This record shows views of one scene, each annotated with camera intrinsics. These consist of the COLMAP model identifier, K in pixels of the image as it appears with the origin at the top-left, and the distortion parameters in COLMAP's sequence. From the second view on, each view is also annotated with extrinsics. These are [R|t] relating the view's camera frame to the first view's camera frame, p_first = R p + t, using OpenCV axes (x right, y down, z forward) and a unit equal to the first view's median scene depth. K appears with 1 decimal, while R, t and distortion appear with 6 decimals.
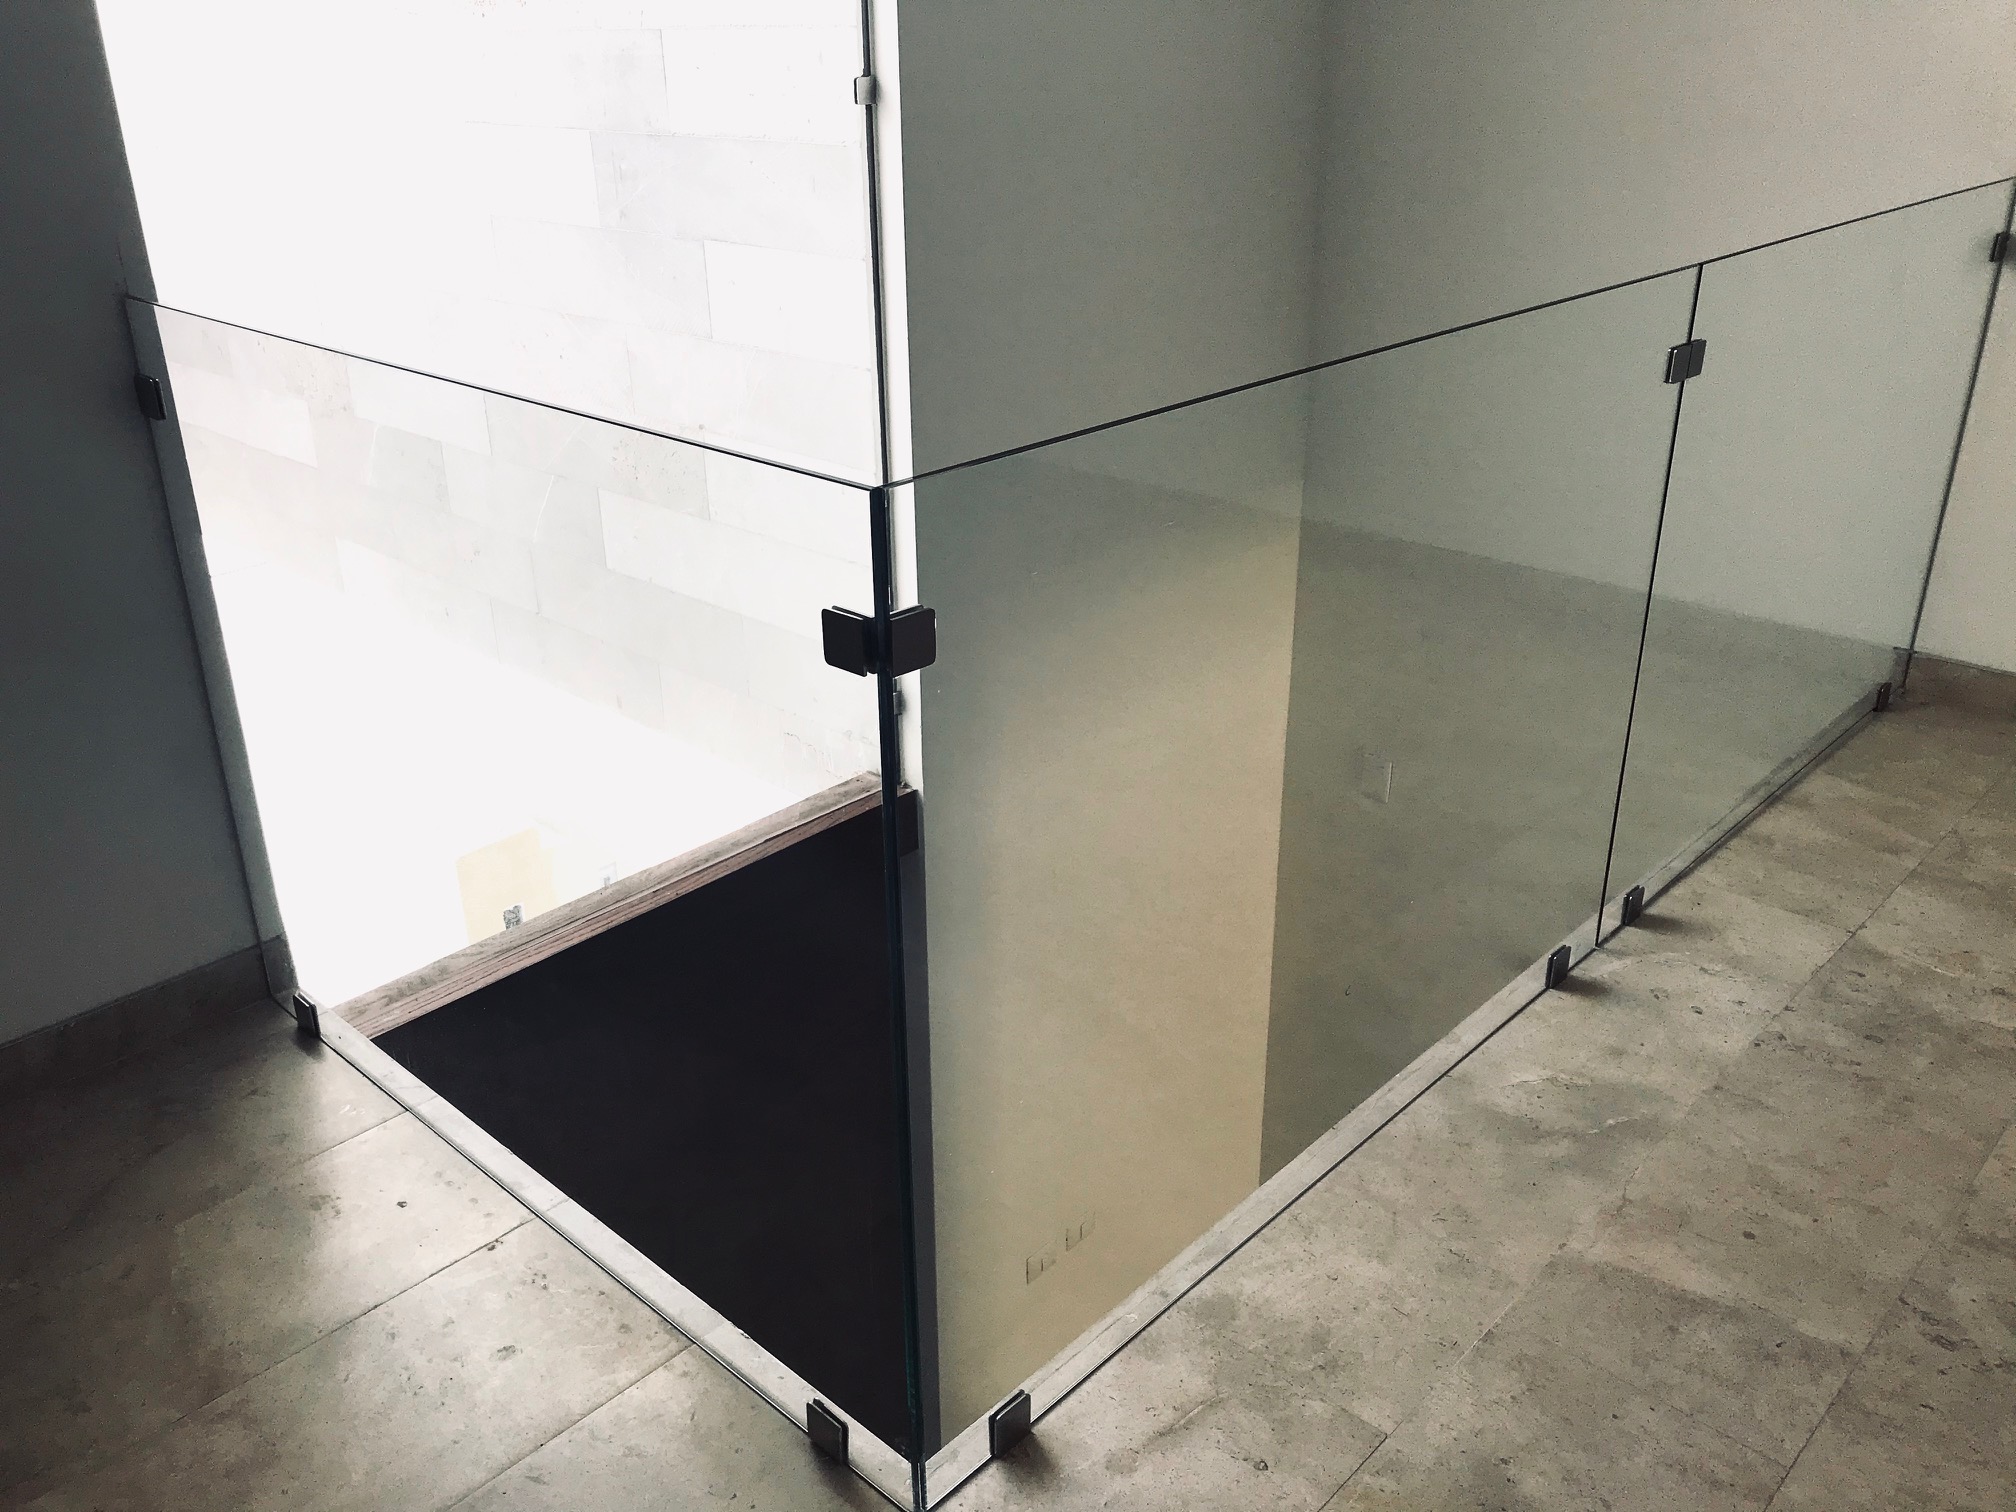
lens RADIAL K [[1684.7, 0, 1008.0], [0, 1684.7, 756.0], [0, 0, 1]] dist [-0.002527, -0.001114]
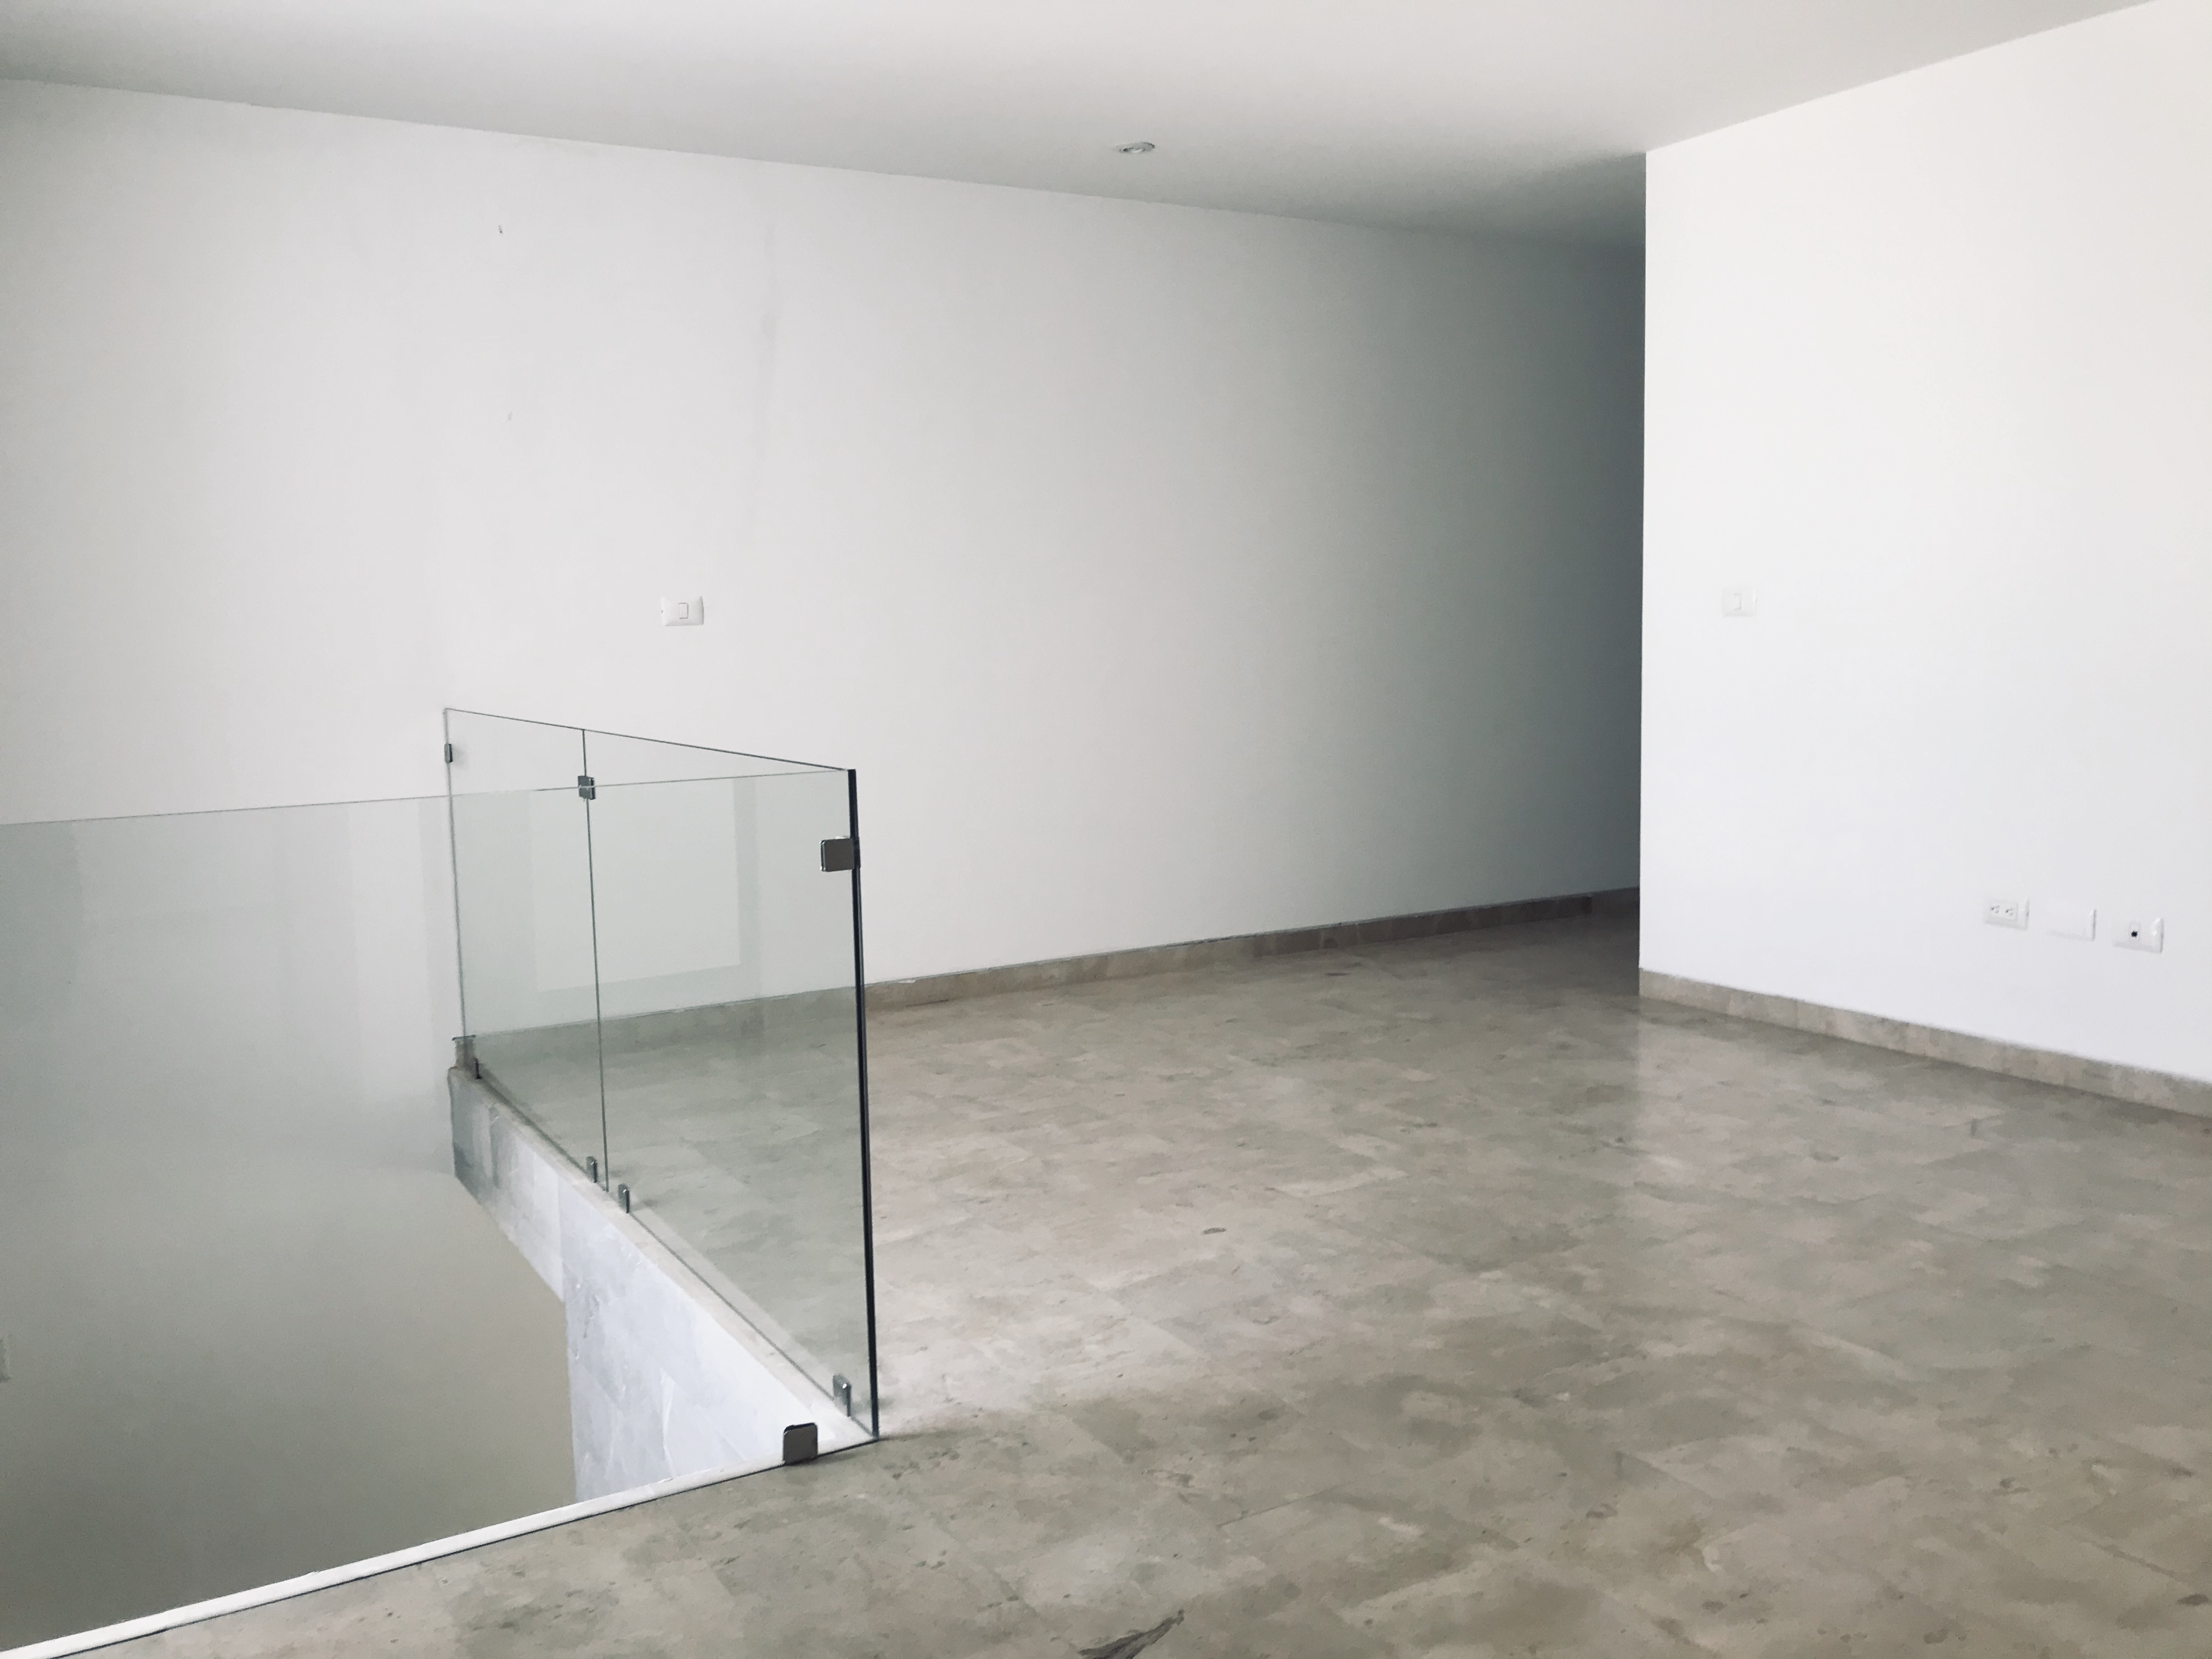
lens RADIAL K [[1805.0, 0, 1106.0], [0, 1805.0, 829.5], [0, 0, 1]] dist [-0.053498, 0.001772]
pose [[0.273963, -0.103947, 0.956106, -1.360990], [0.412346, 0.910827, -0.019129, 0.049848], [-0.868859, 0.399487, 0.292395, 0.084773]]
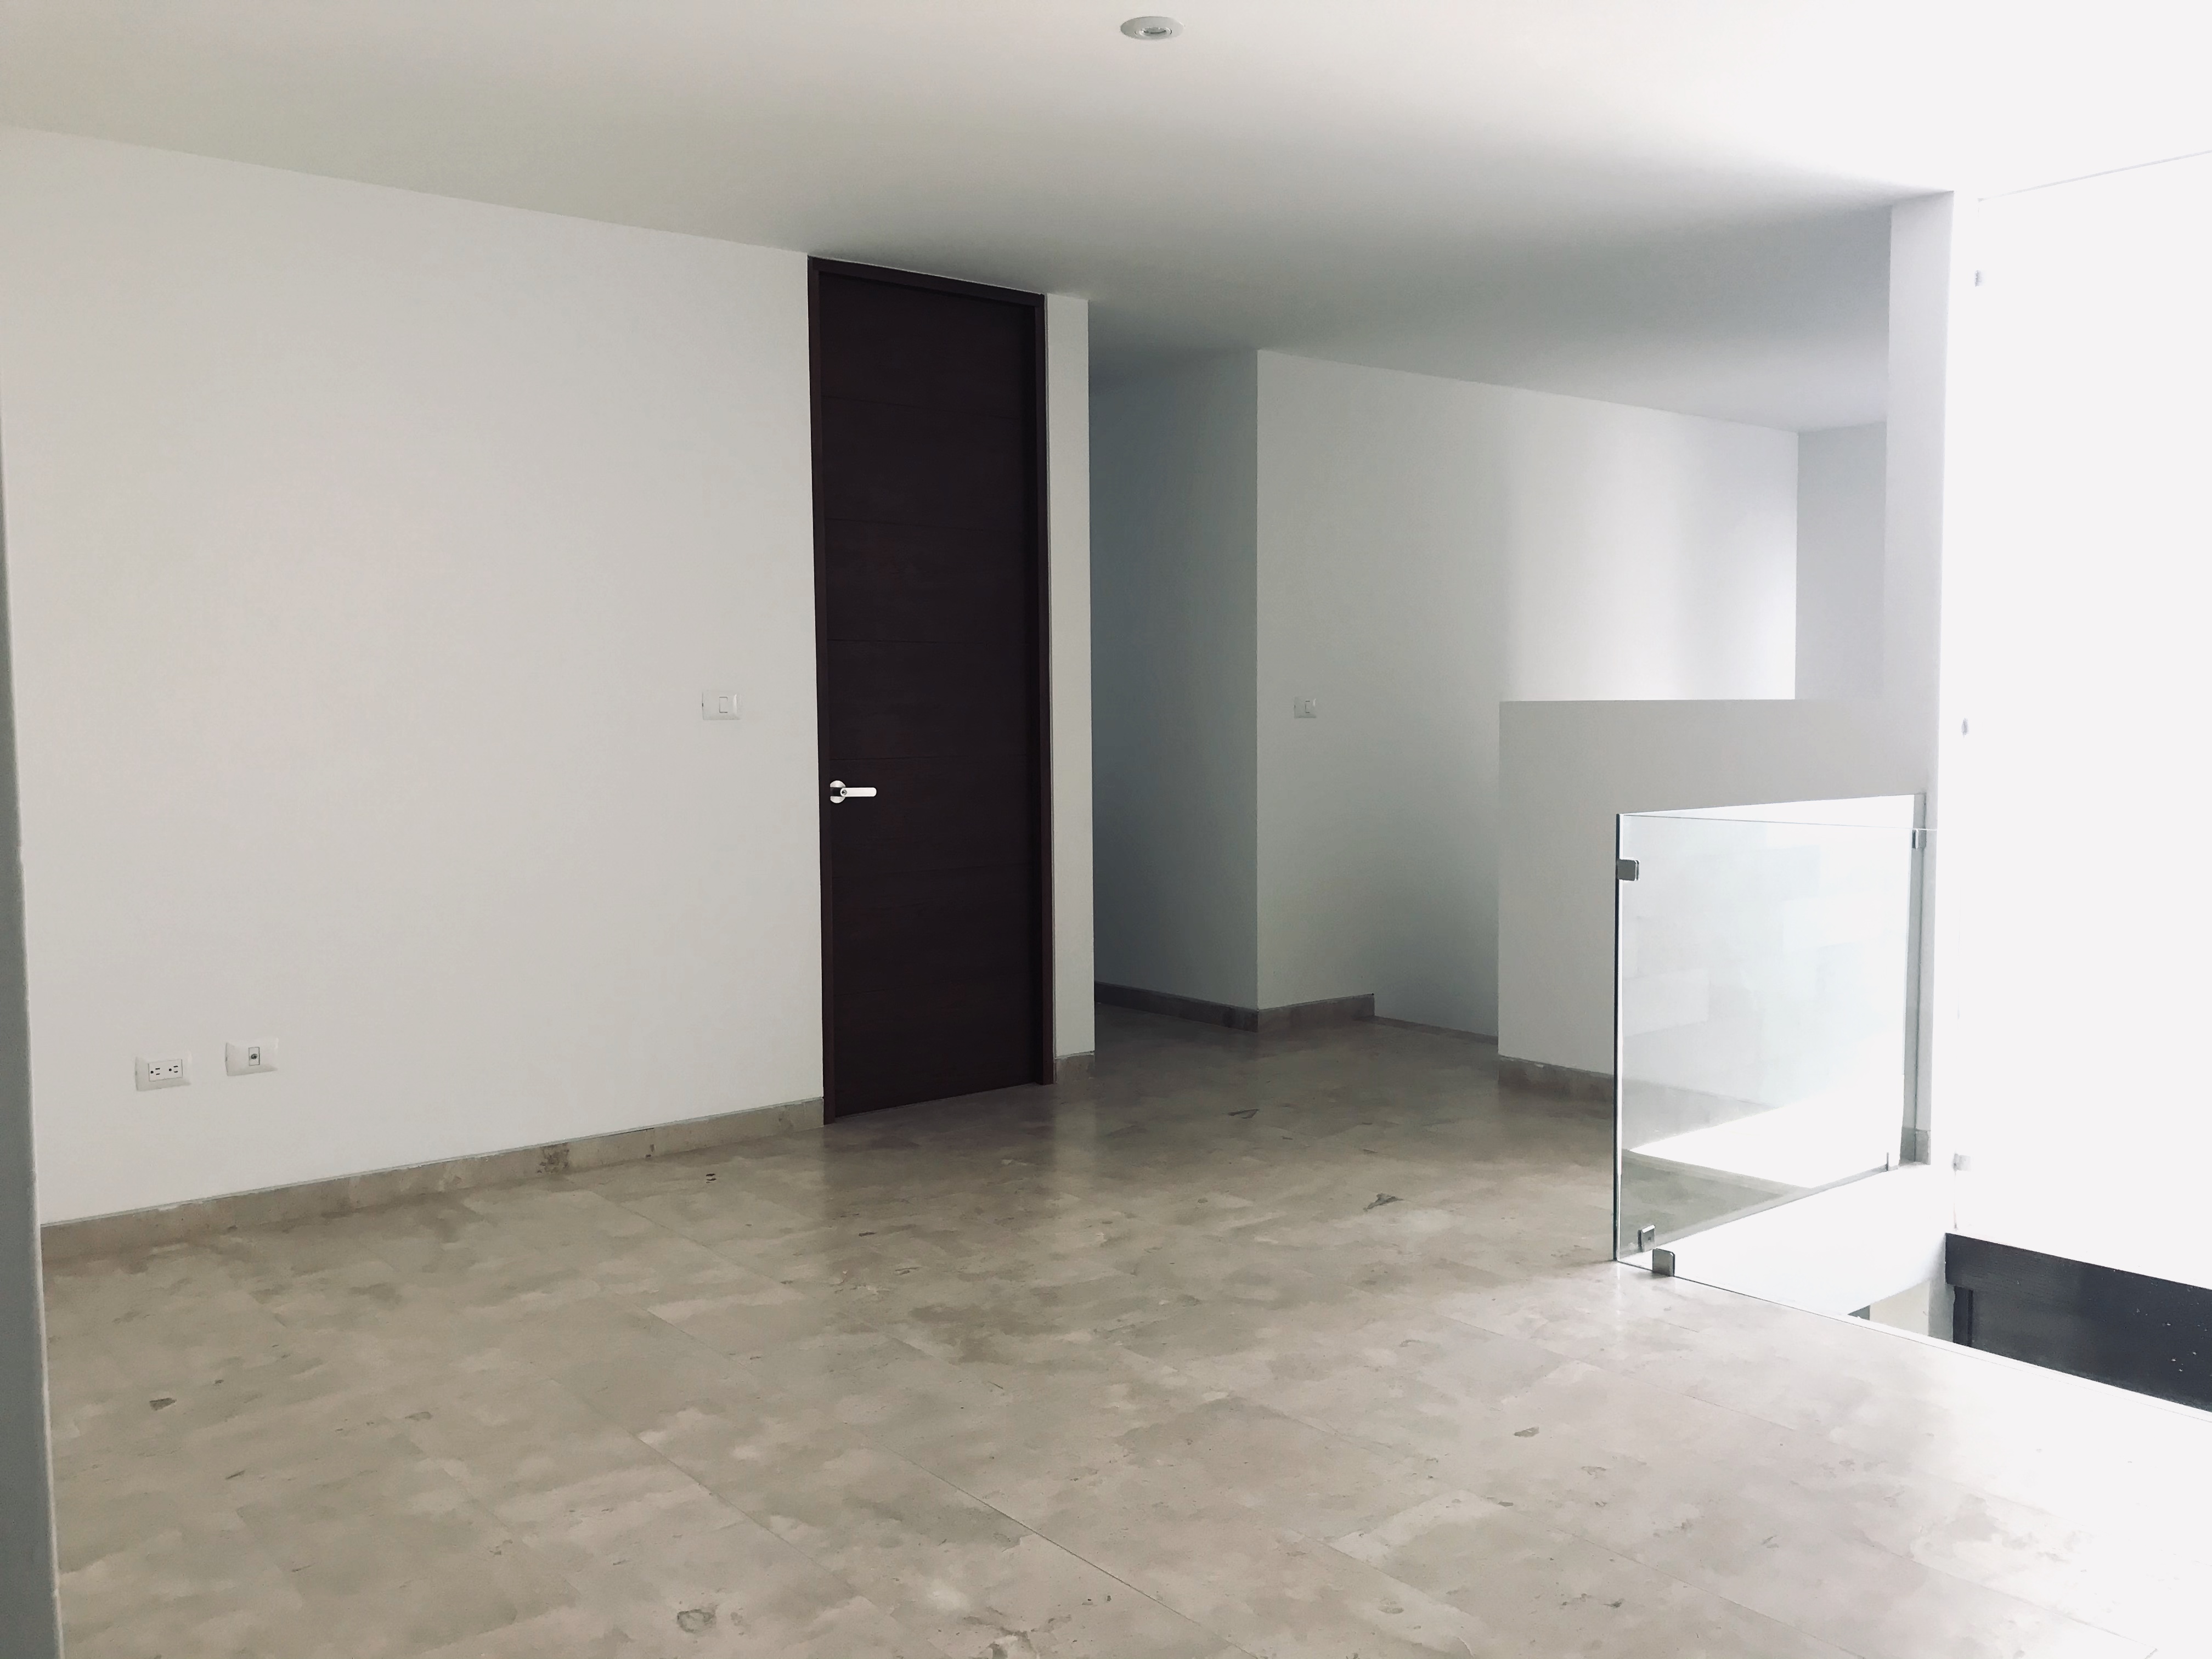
lens RADIAL K [[1821.7, 0, 1106.0], [0, 1821.7, 829.5], [0, 0, 1]] dist [0.151797, -0.324149]
pose [[-0.130855, 0.083379, -0.987889, 2.259700], [-0.392965, 0.910475, 0.128897, -0.134205], [0.910195, 0.405072, -0.086375, 0.285466]]
